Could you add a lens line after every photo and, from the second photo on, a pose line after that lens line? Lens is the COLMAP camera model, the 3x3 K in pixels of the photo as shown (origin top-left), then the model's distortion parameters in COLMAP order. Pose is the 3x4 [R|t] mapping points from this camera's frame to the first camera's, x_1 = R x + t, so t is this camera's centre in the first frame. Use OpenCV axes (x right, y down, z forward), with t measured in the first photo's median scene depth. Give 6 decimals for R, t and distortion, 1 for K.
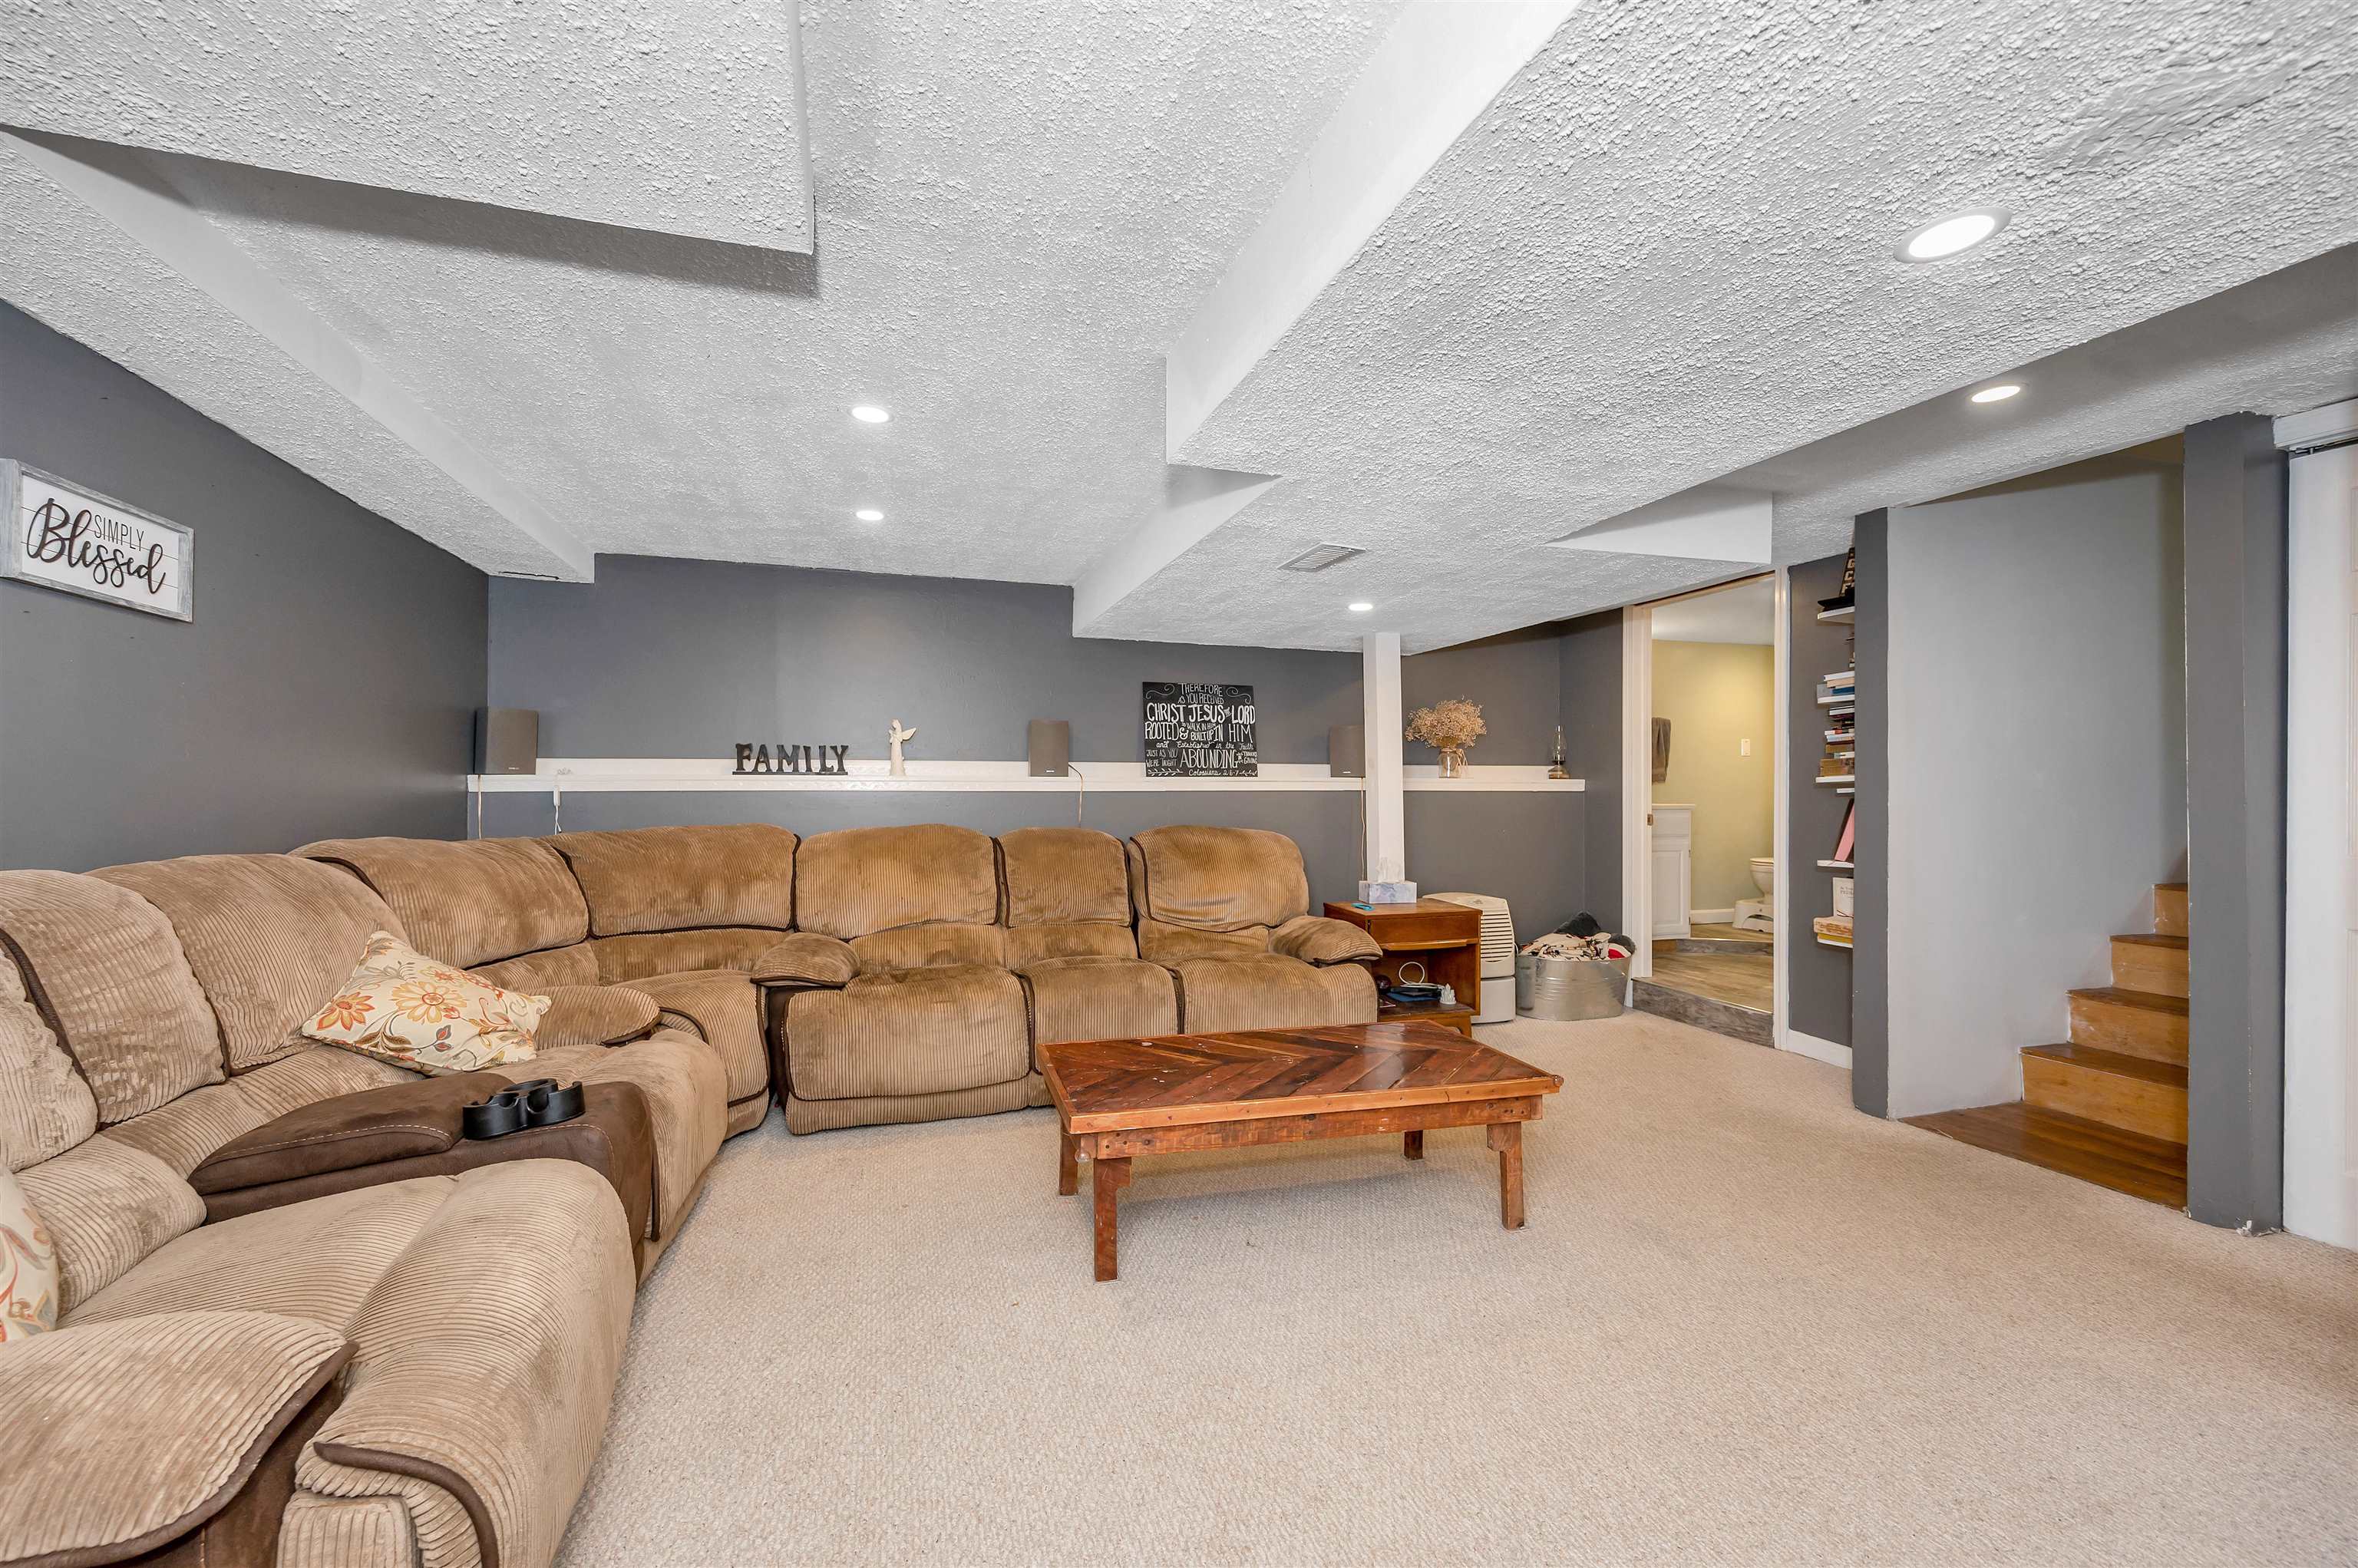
lens RADIAL K [[971.5, 0, 1189.9], [0, 971.5, 786.0], [0, 0, 1]] dist [-0.000393, -0.000016]
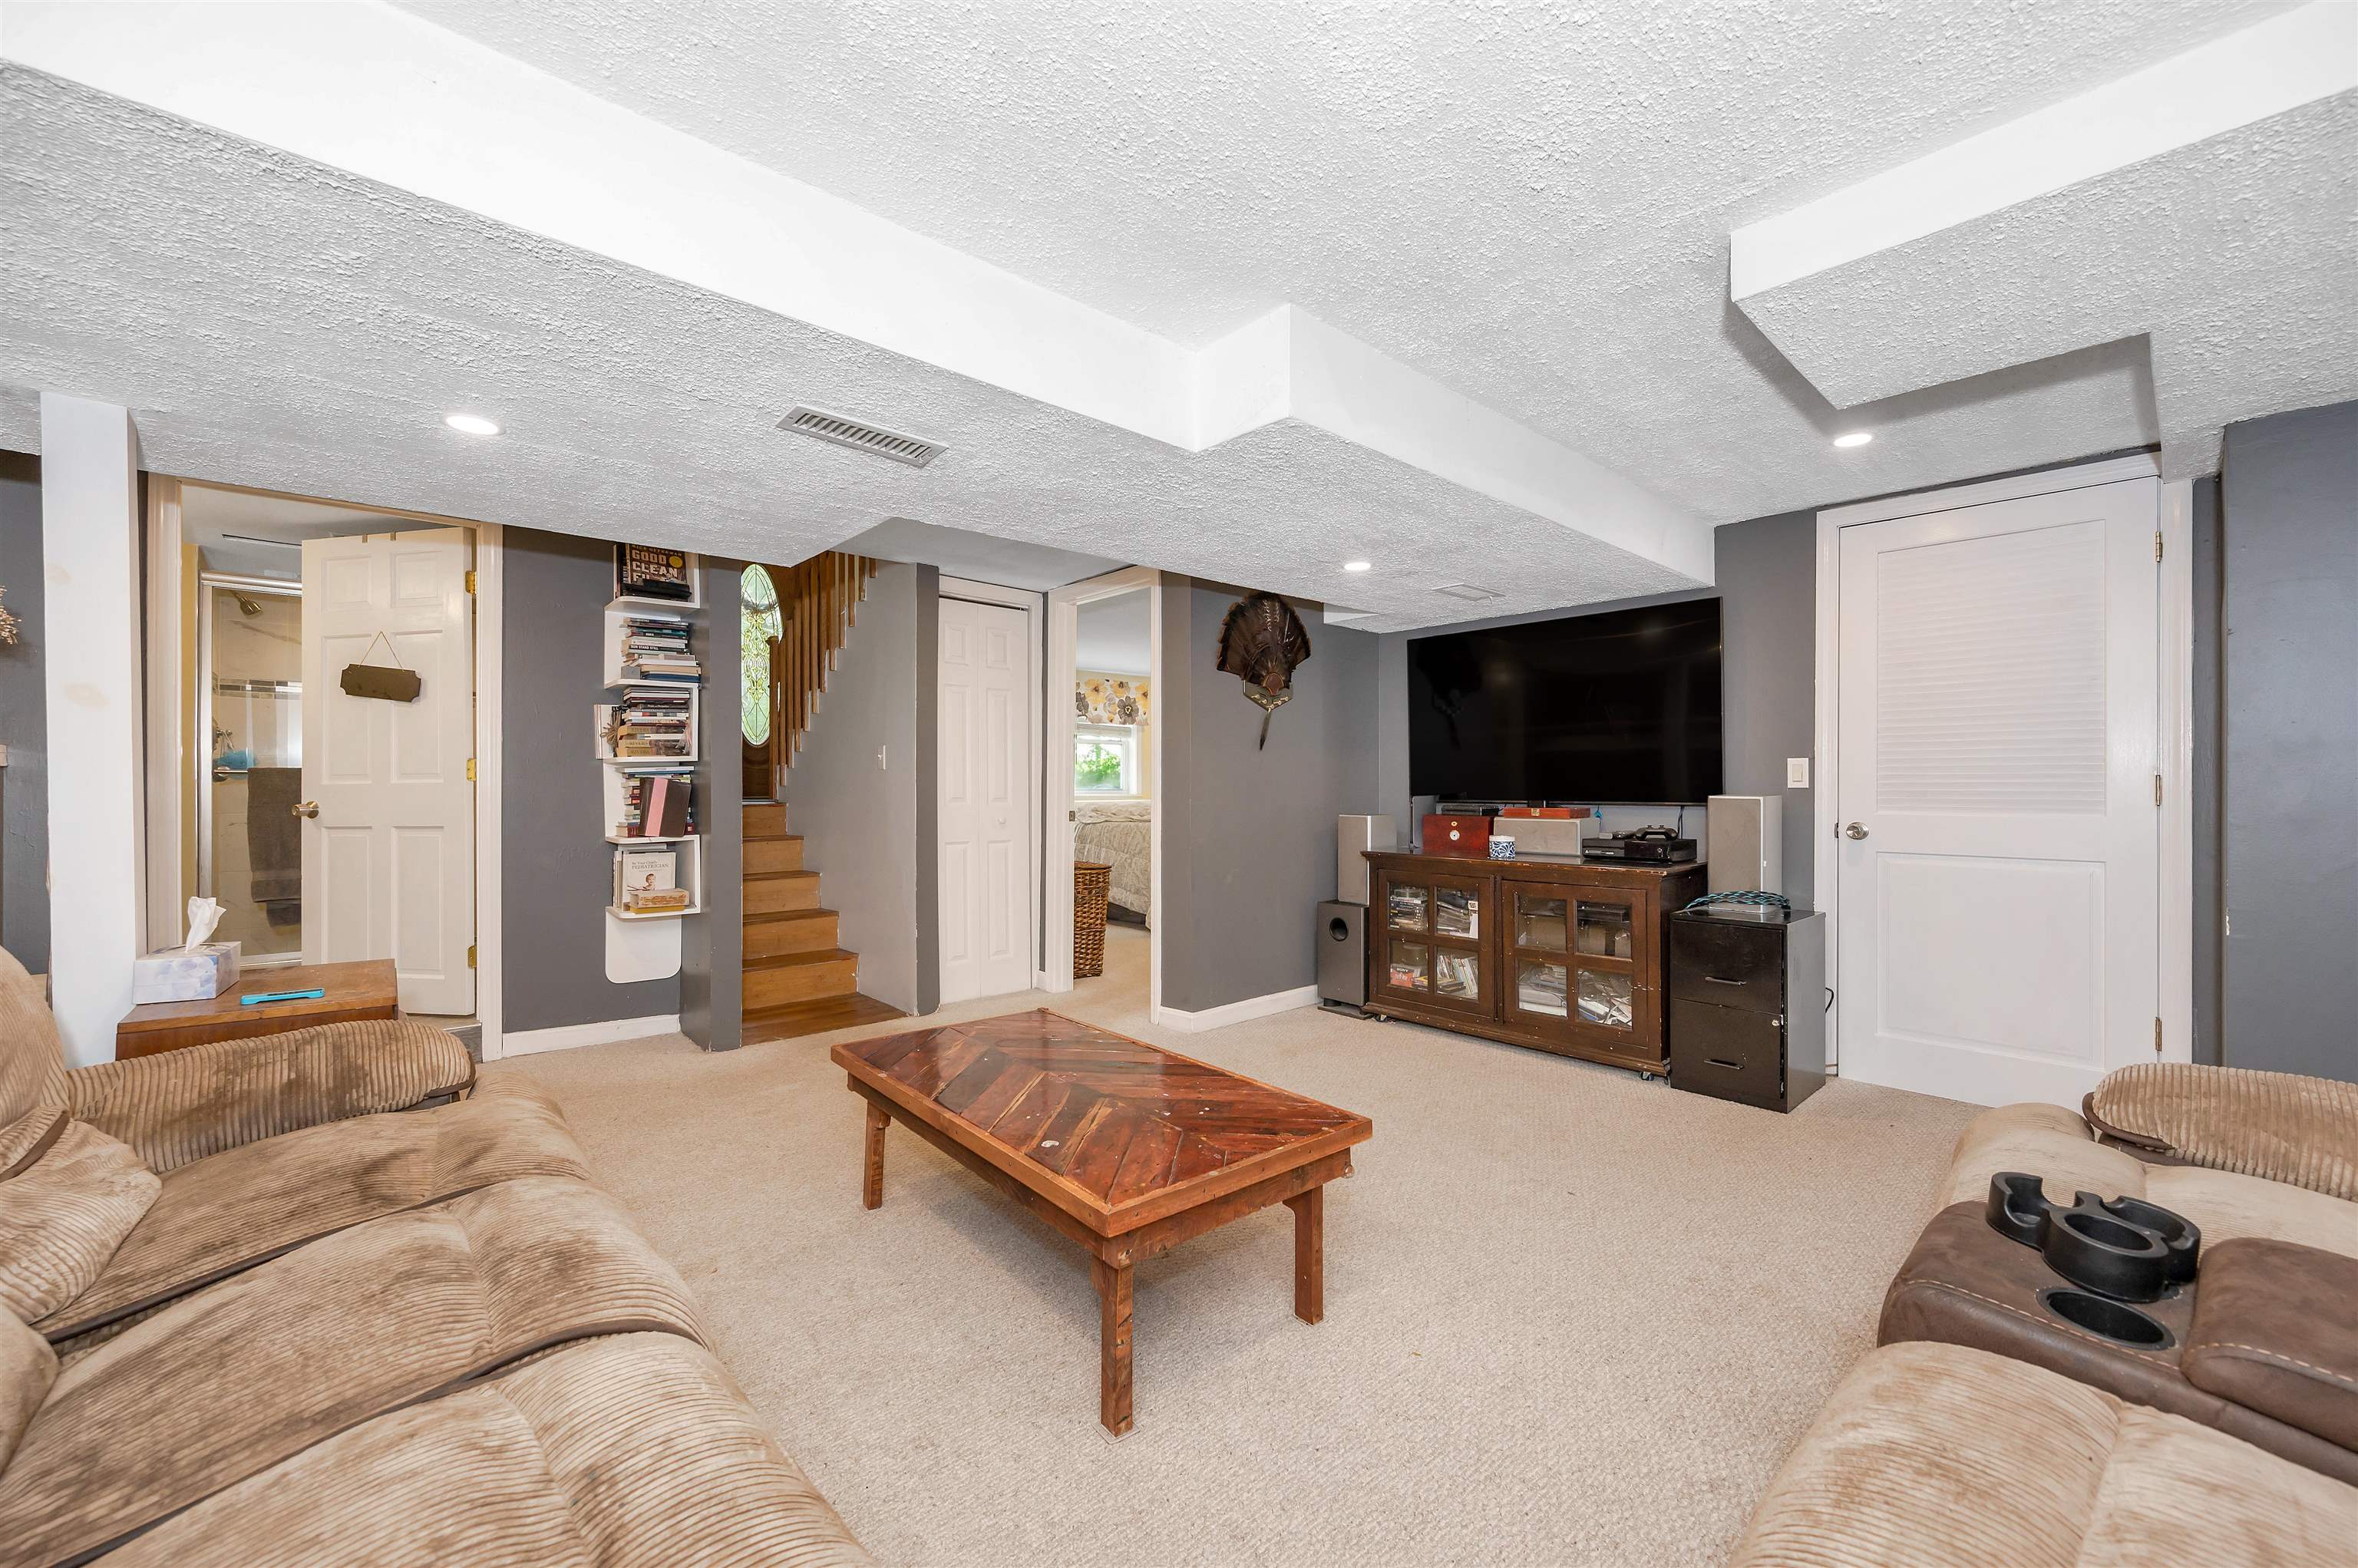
lens RADIAL K [[944.1, 0, 1163.2], [0, 944.1, 786.6], [0, 0, 1]] dist [-0.012735, 0.000015]
pose [[-0.382985, -0.005794, 0.923736, -0.701473], [-0.003720, 0.999982, 0.004730, 0.021400], [-0.923747, -0.001625, -0.383000, 1.241536]]
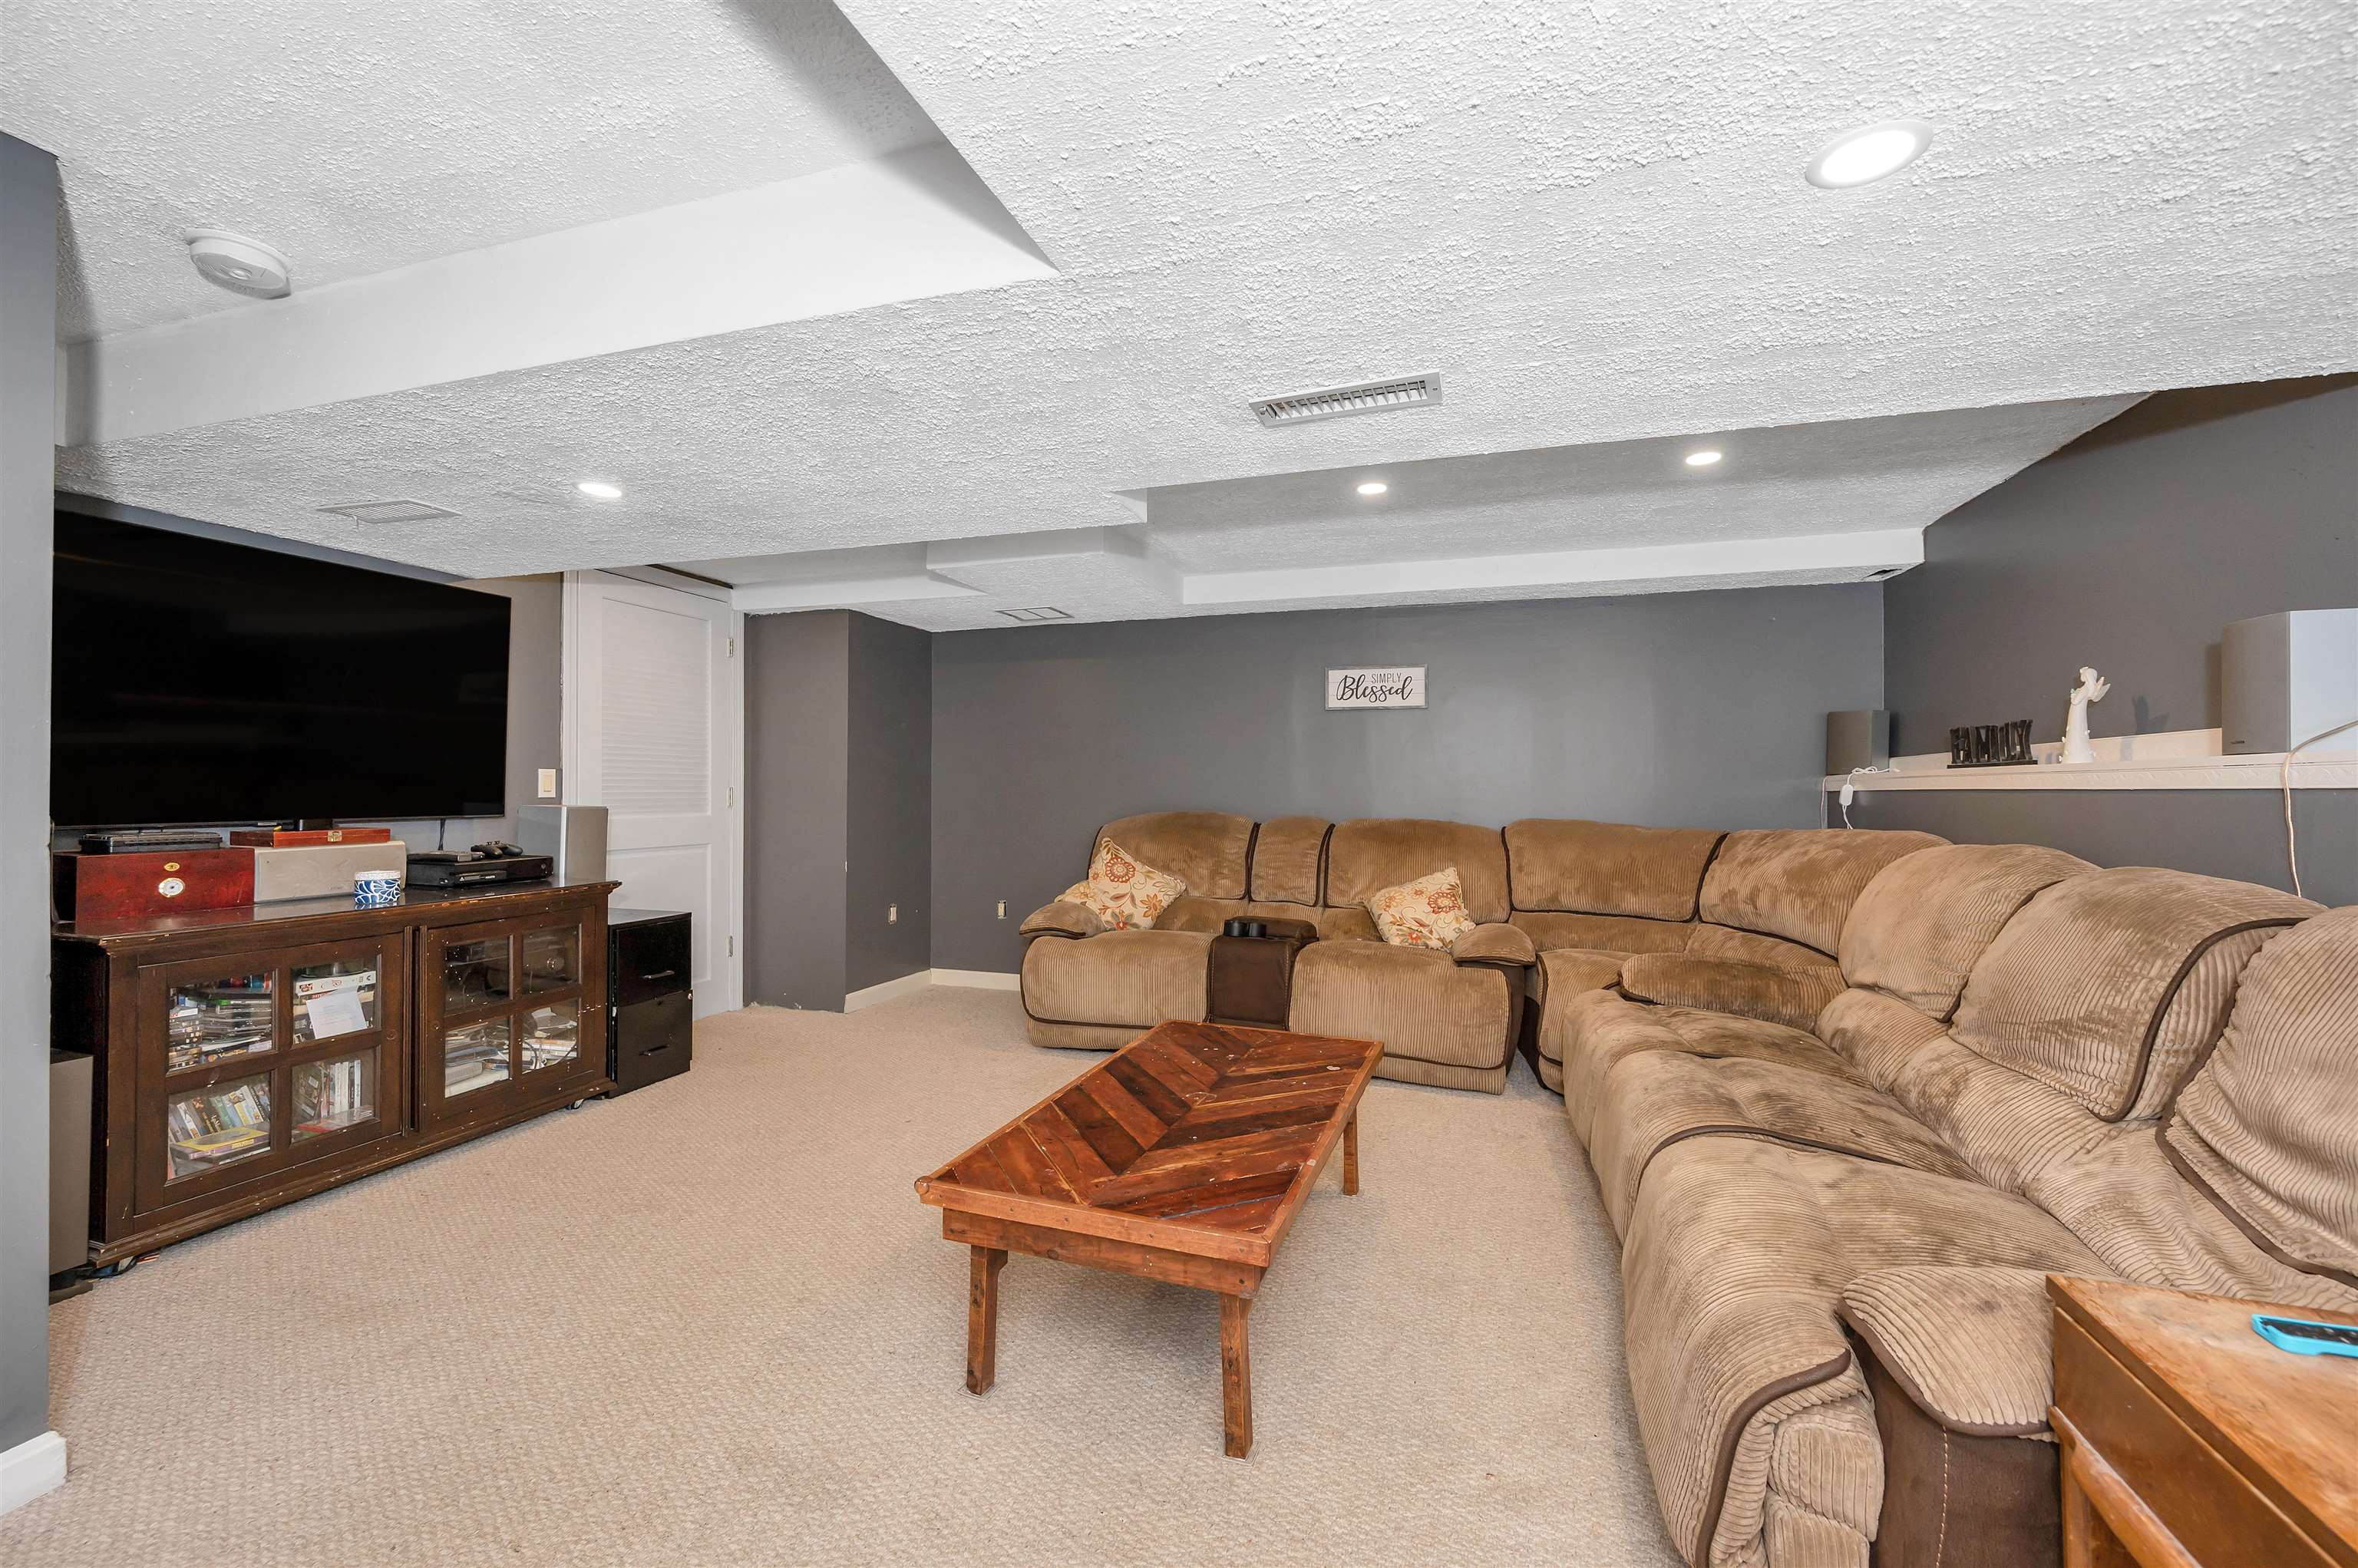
lens RADIAL K [[944.1, 0, 1163.2], [0, 944.1, 786.6], [0, 0, 1]] dist [-0.012735, 0.000015]
pose [[-0.602246, -0.008832, -0.798262, 0.783077], [-0.004666, 0.999961, -0.007544, 0.015750], [0.798297, -0.000818, -0.602264, 1.477039]]
